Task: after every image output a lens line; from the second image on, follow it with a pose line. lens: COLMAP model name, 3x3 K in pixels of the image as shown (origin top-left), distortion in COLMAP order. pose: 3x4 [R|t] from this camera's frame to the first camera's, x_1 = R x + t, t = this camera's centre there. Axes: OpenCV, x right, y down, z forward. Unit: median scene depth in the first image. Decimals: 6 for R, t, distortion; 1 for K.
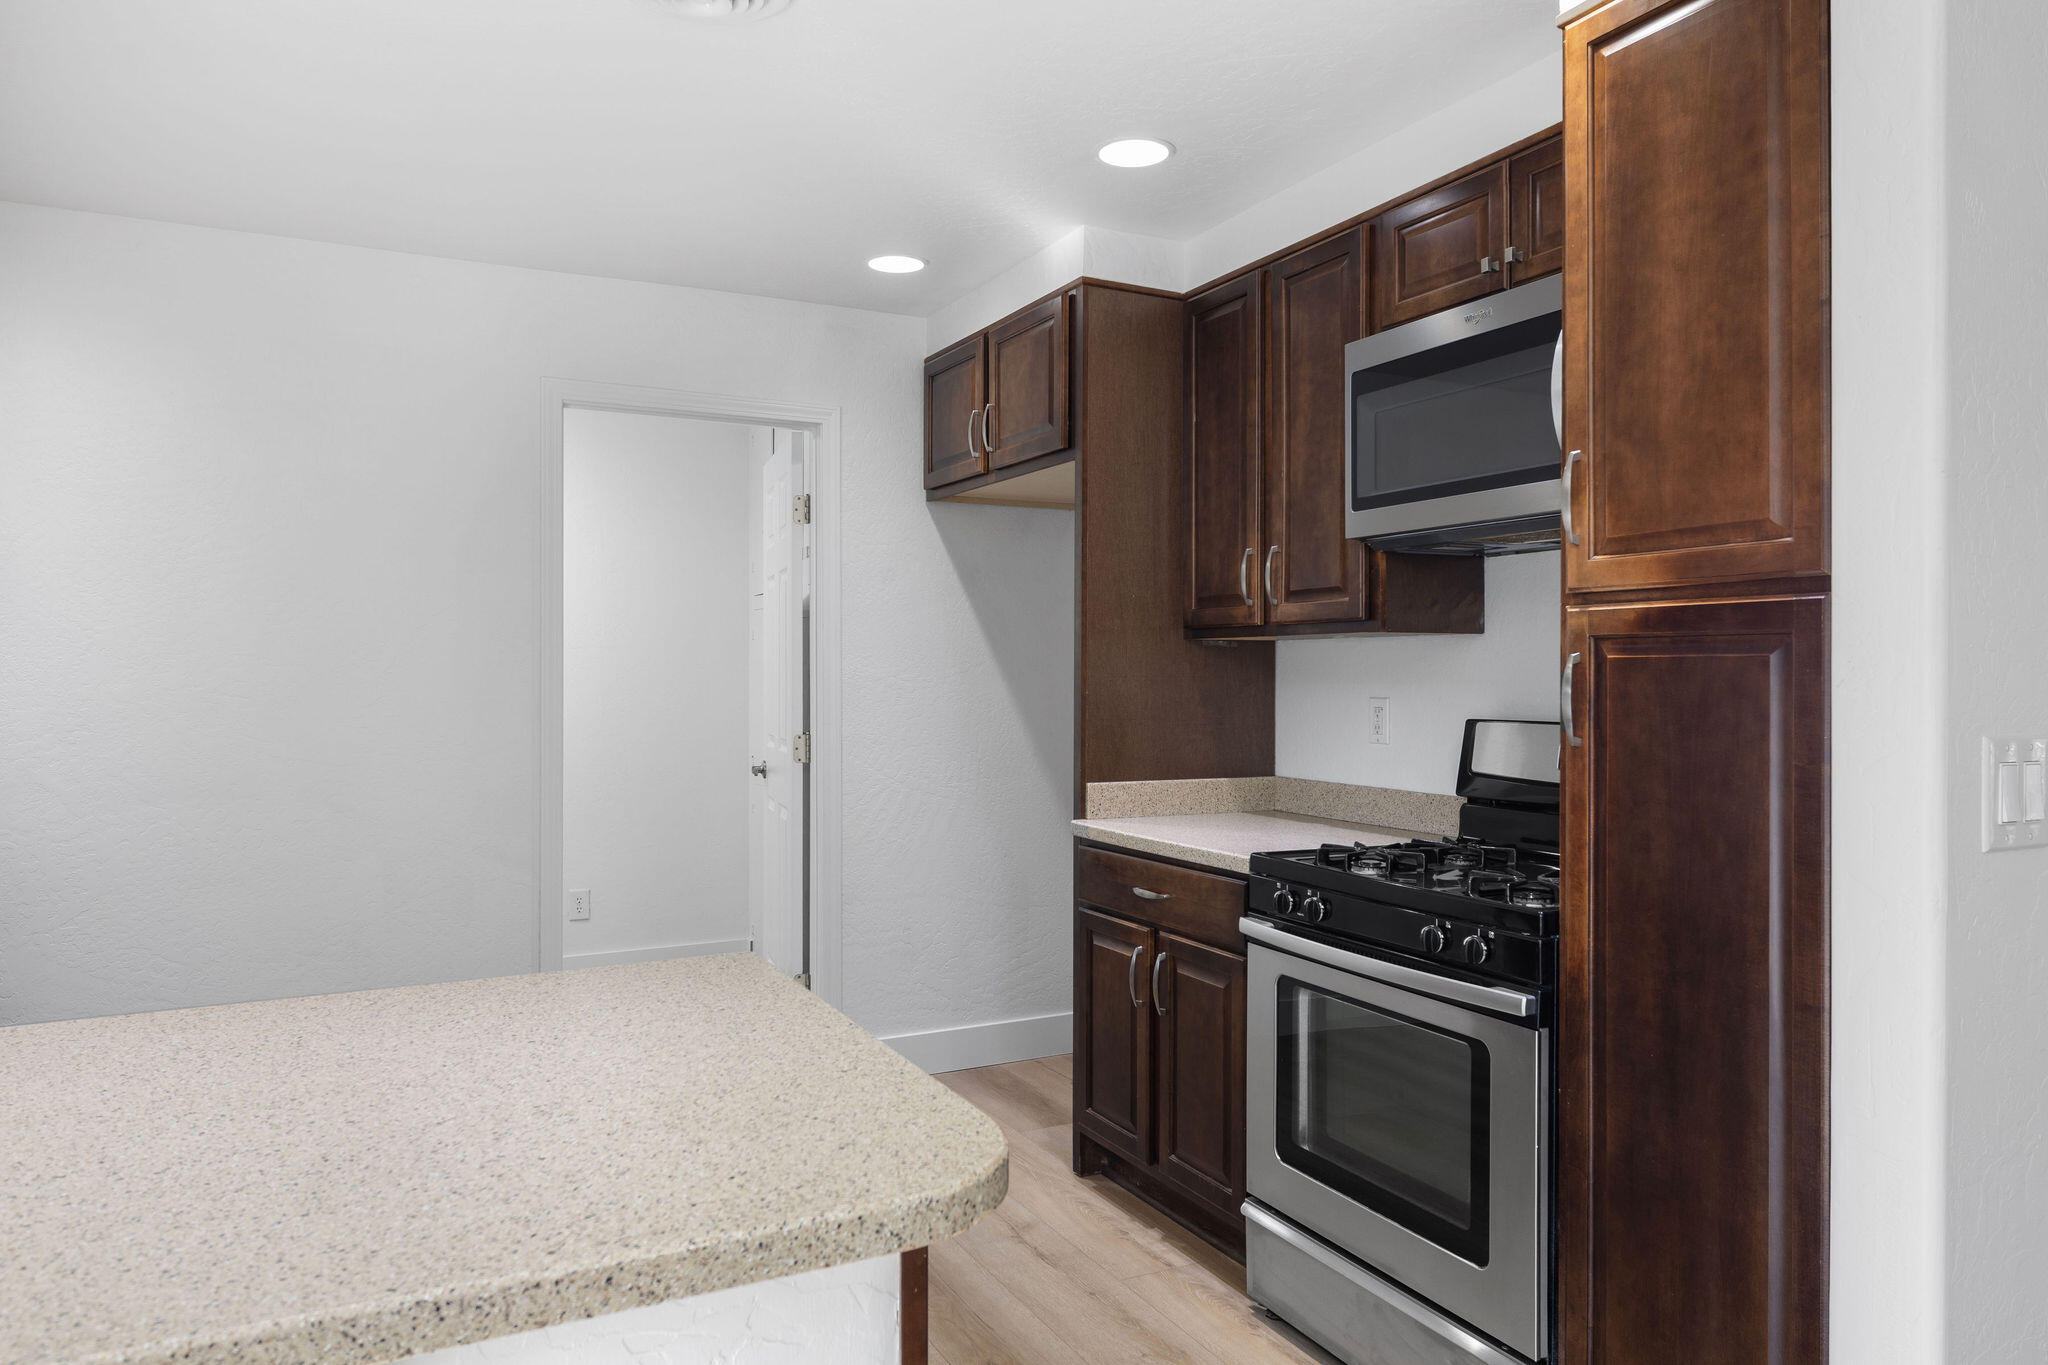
lens RADIAL K [[1336.2, 0, 1041.7], [0, 1336.2, 664.3], [0, 0, 1]] dist [0.006846, -0.001057]
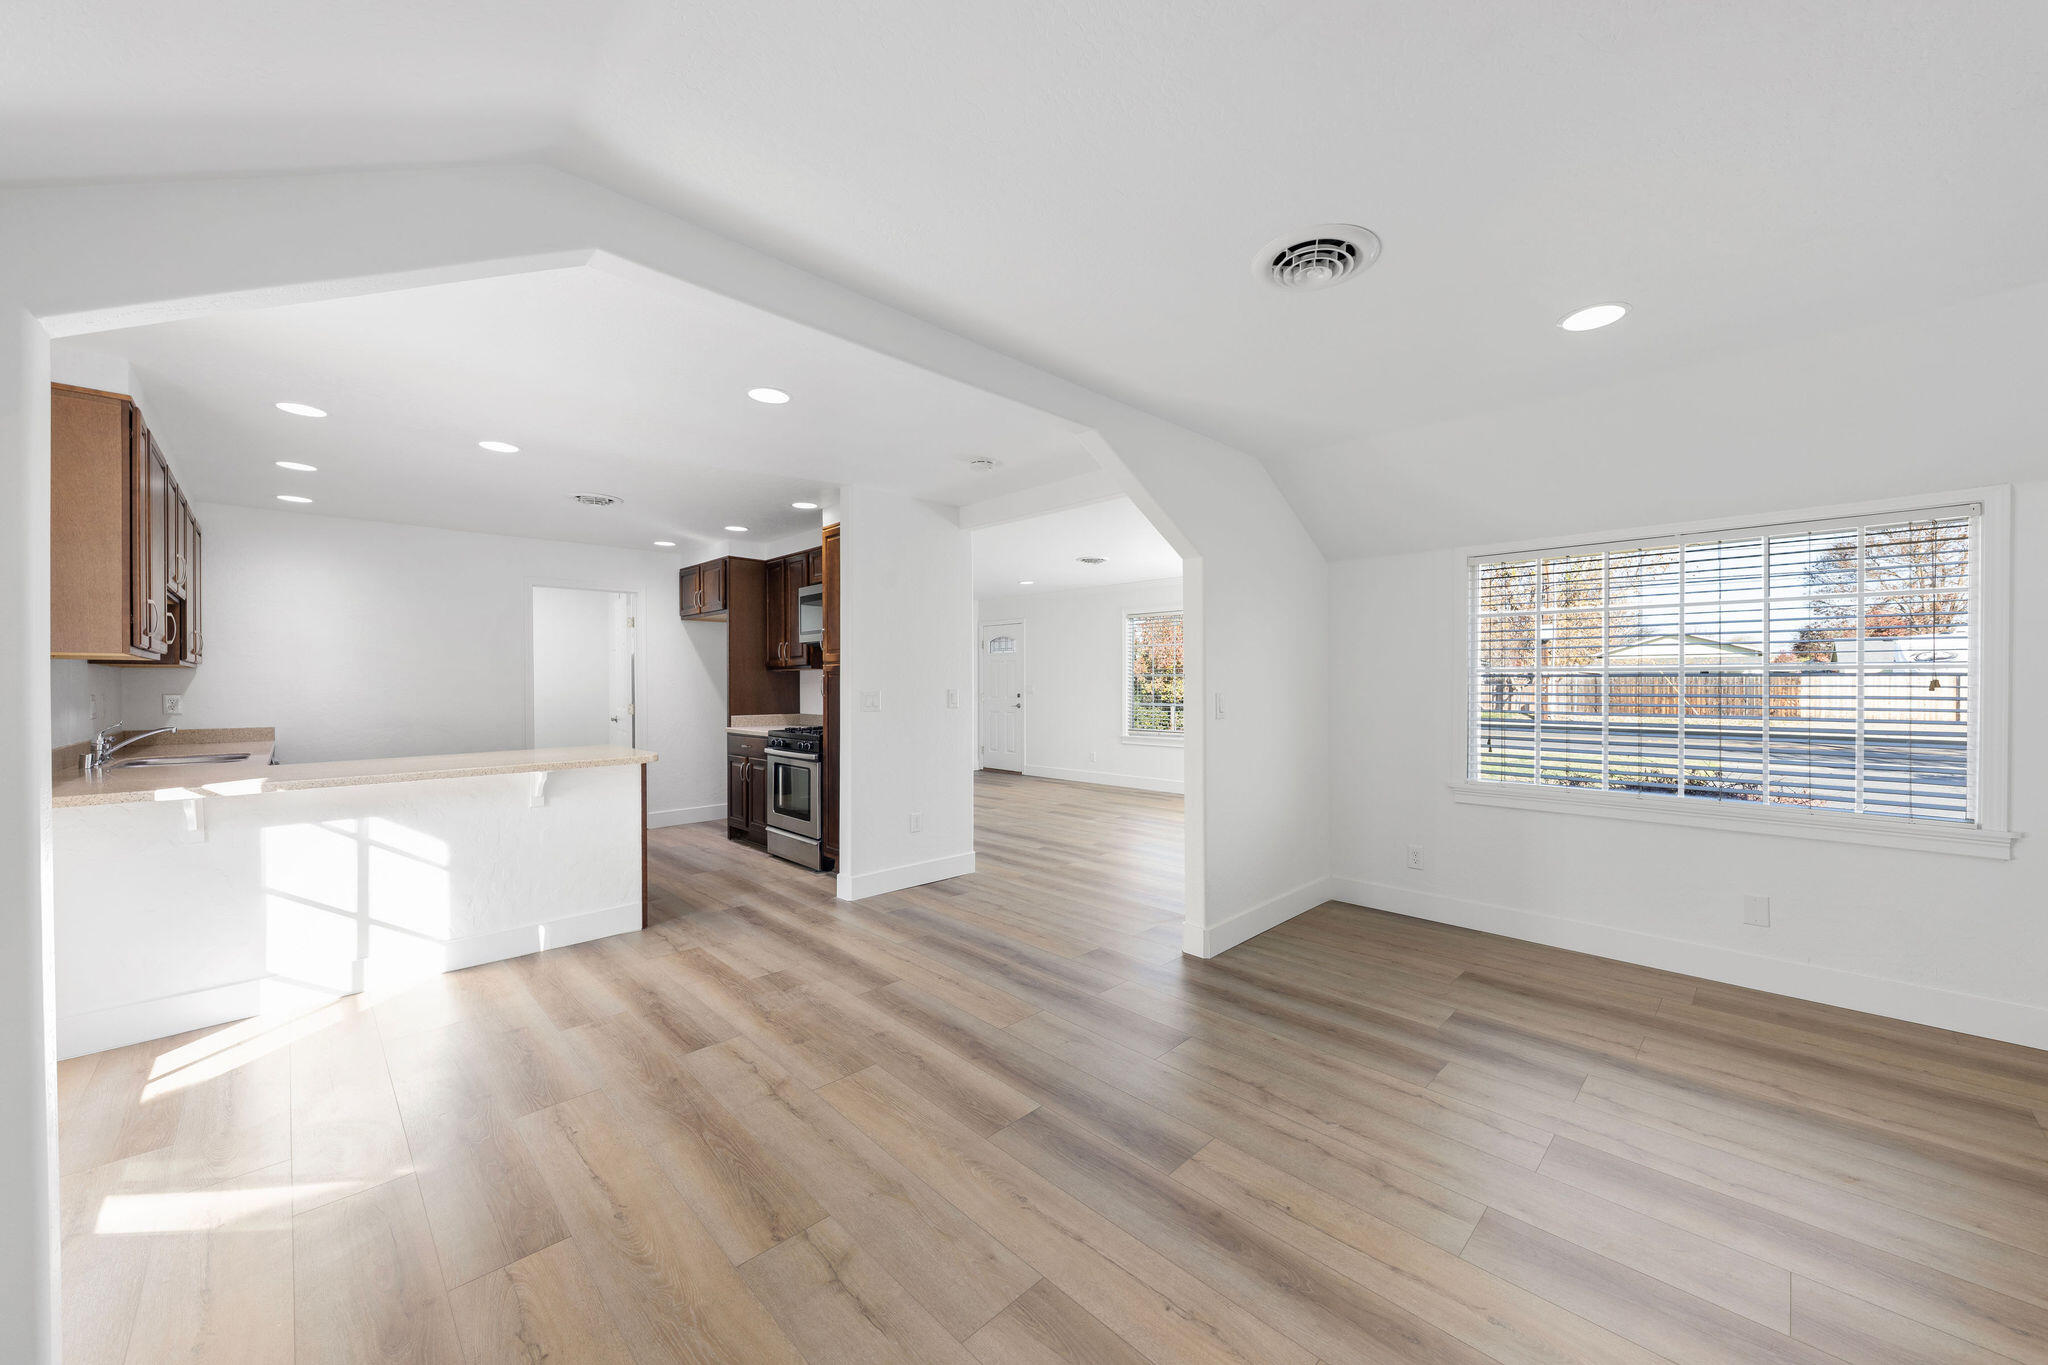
lens RADIAL K [[750.9, 0, 1045.6], [0, 750.9, 687.0], [0, 0, 1]] dist [0.003052, -0.001838]
pose [[0.952163, -0.007666, 0.305495, 0.203626], [0.003707, 0.999902, 0.013535, -0.000422], [-0.305568, -0.011755, 0.952098, -0.935718]]
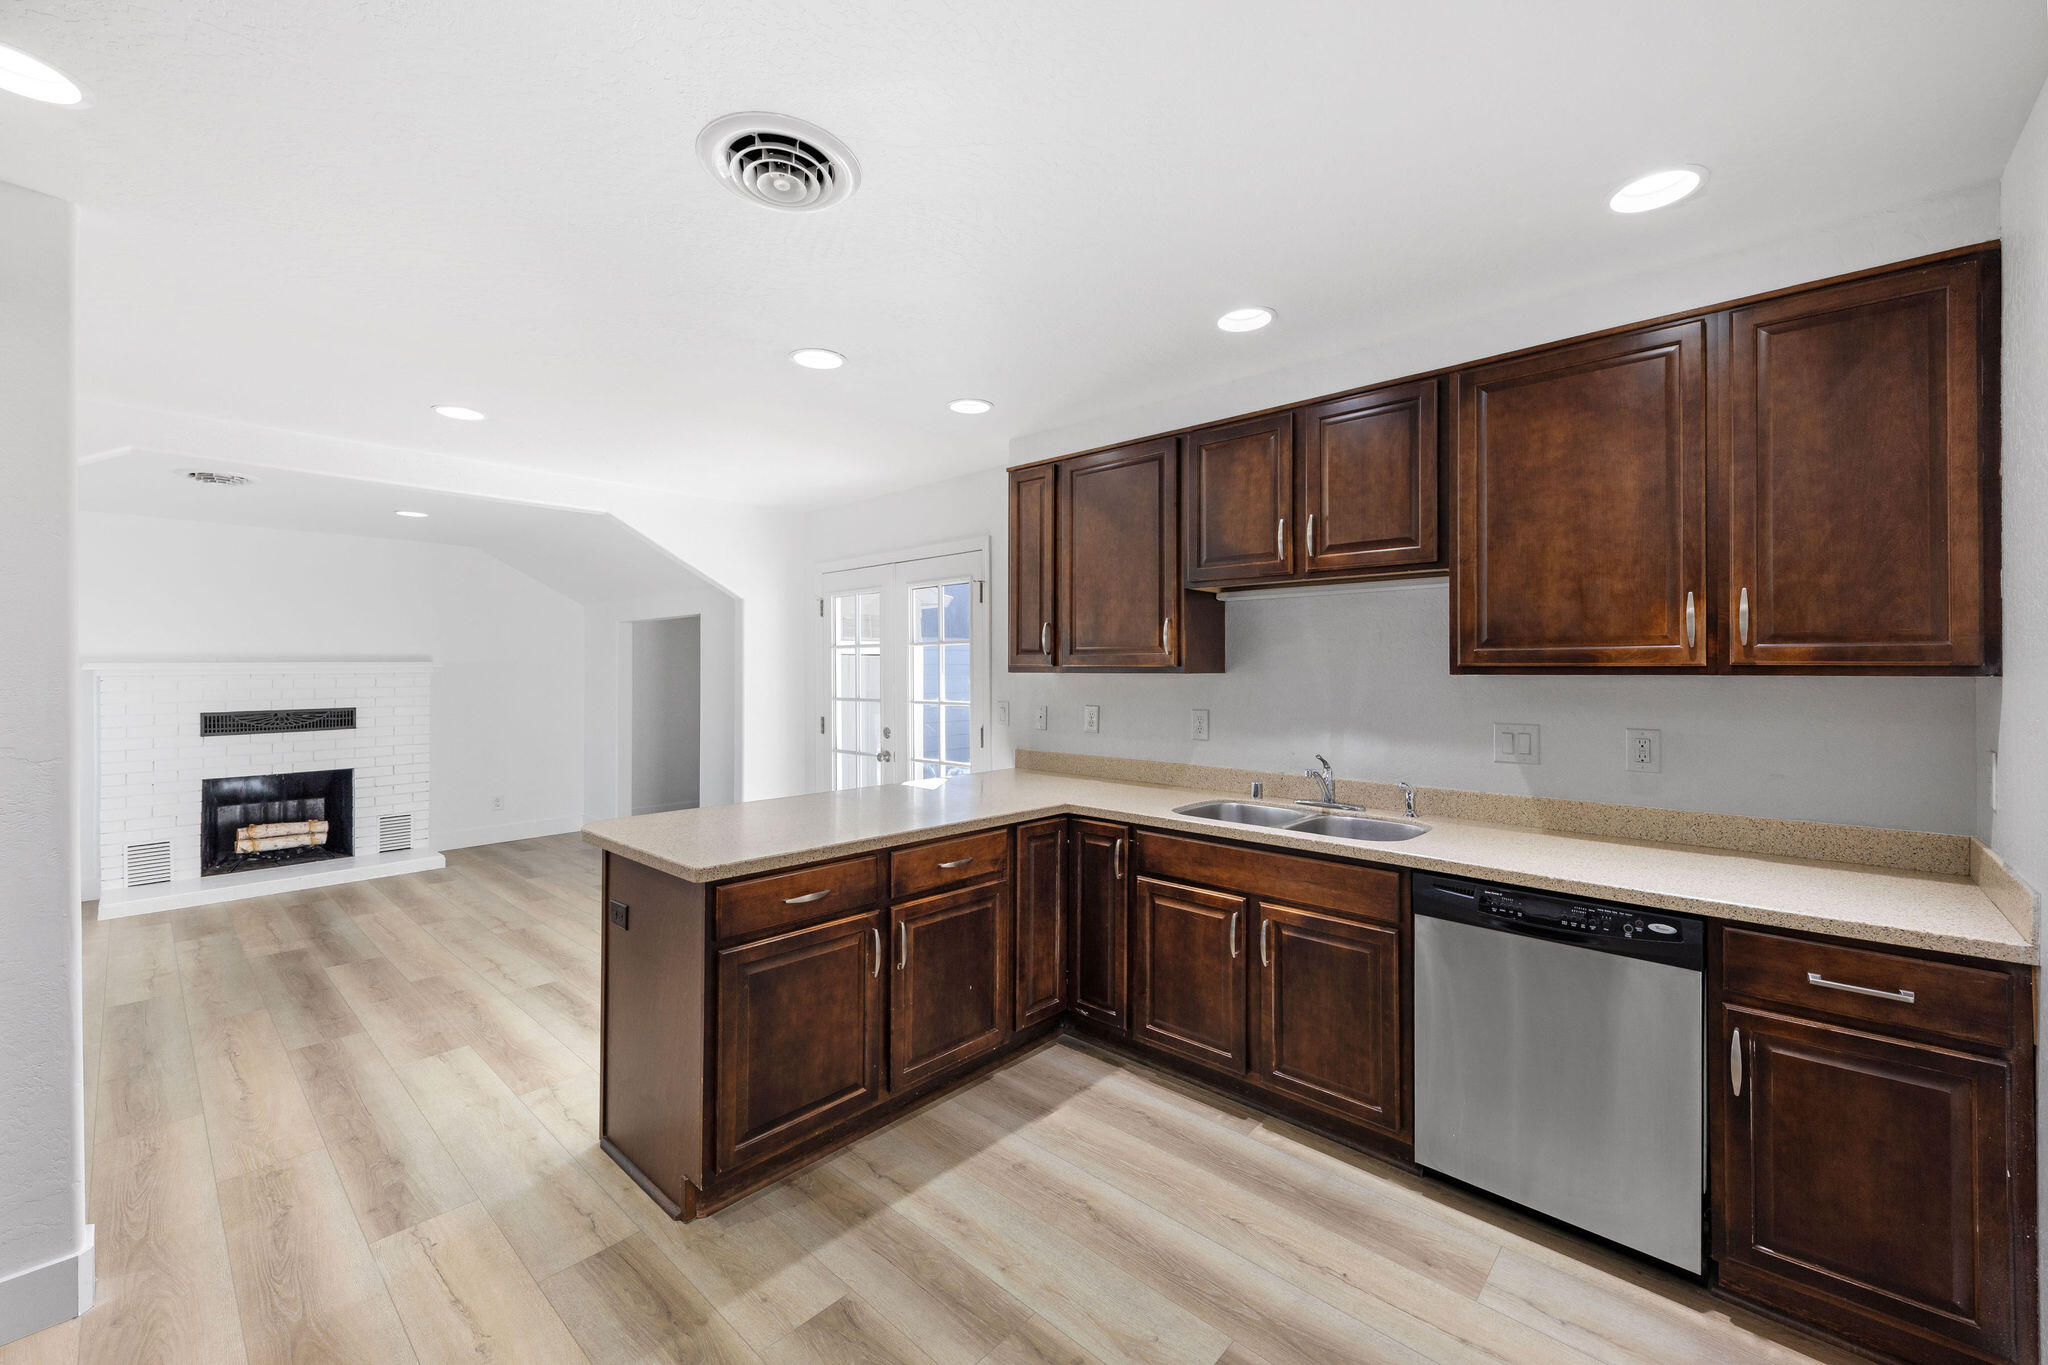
lens RADIAL K [[821.7, 0, 1042.2], [0, 821.7, 663.1], [0, 0, 1]] dist [0.004497, -0.001047]
pose [[-0.936960, -0.002687, -0.349426, -0.139941], [0.002008, 0.999913, -0.013074, -0.027023], [0.349430, -0.012951, -0.936873, 1.171596]]
